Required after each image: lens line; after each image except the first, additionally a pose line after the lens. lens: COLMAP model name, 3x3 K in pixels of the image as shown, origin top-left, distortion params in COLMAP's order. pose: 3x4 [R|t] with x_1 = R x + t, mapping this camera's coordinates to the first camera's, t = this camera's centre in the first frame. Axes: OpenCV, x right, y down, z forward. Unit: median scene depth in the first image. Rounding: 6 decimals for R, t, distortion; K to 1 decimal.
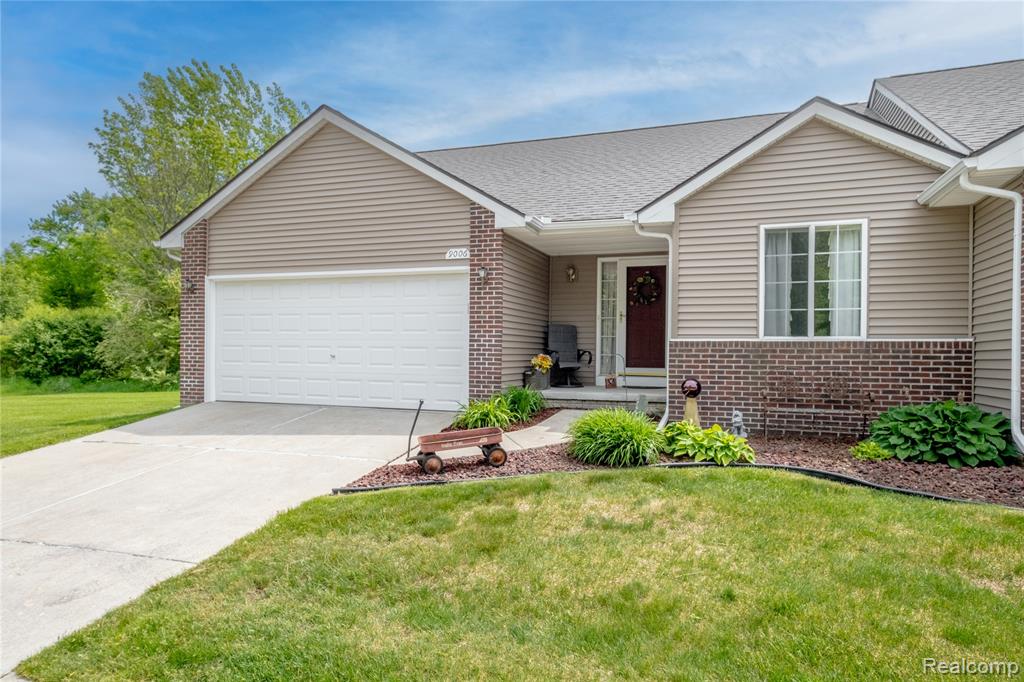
lens RADIAL K [[636.1, 0, 512.0], [0, 636.1, 341.0], [0, 0, 1]] dist [0.023046, -0.000108]
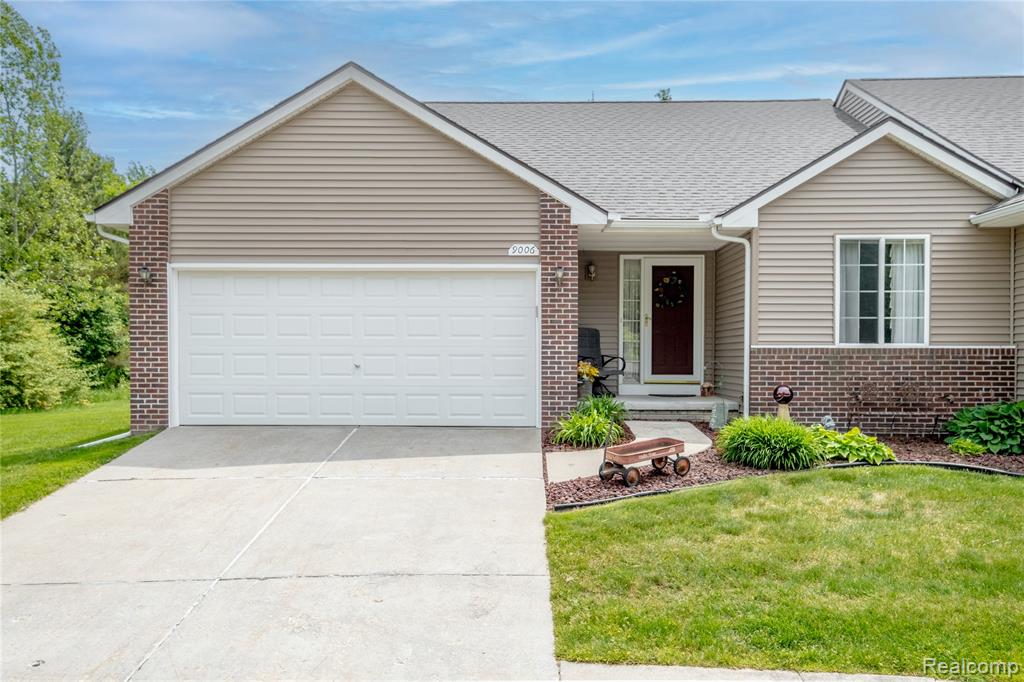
lens RADIAL K [[845.5, 0, 509.7], [0, 845.5, 349.2], [0, 0, 1]] dist [0.045034, 0.011209]
pose [[0.949108, -0.003590, 0.314929, -0.552173], [-0.000652, 0.999910, 0.013363, -0.016005], [-0.314949, -0.012889, 0.949021, -0.141536]]
